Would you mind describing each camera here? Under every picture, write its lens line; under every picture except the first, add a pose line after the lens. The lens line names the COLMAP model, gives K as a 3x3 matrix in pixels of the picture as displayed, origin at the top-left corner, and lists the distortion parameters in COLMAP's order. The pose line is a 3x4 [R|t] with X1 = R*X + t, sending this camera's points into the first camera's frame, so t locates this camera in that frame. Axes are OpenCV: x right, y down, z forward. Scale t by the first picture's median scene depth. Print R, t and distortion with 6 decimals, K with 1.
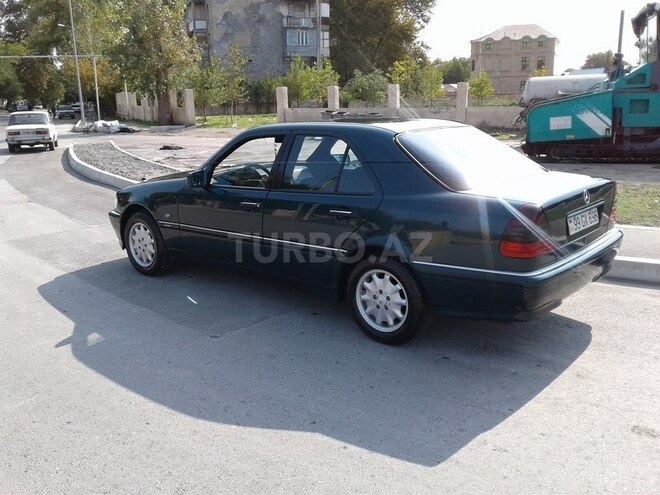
lens RADIAL K [[708.0, 0, 330.0], [0, 708.0, 247.5], [0, 0, 1]] dist [0.126101, -0.365986]
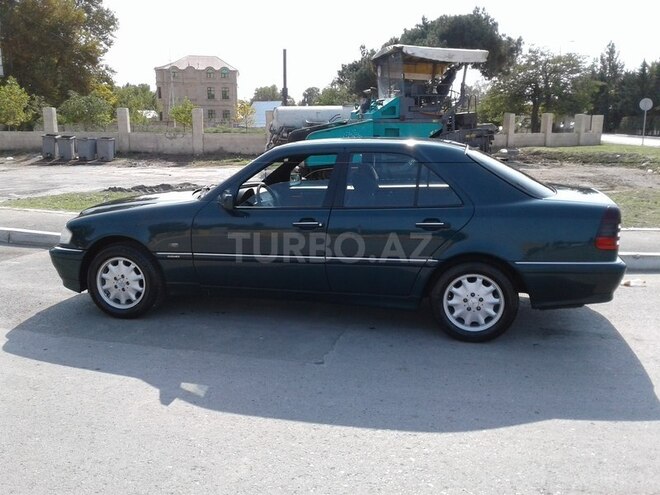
lens RADIAL K [[708.0, 0, 330.0], [0, 708.0, 247.5], [0, 0, 1]] dist [0.126101, -0.365986]
pose [[0.838252, -0.072454, 0.540447, -0.545016], [0.093955, 0.995501, -0.012268, -0.013116], [-0.537127, 0.061062, 0.841288, 0.151496]]
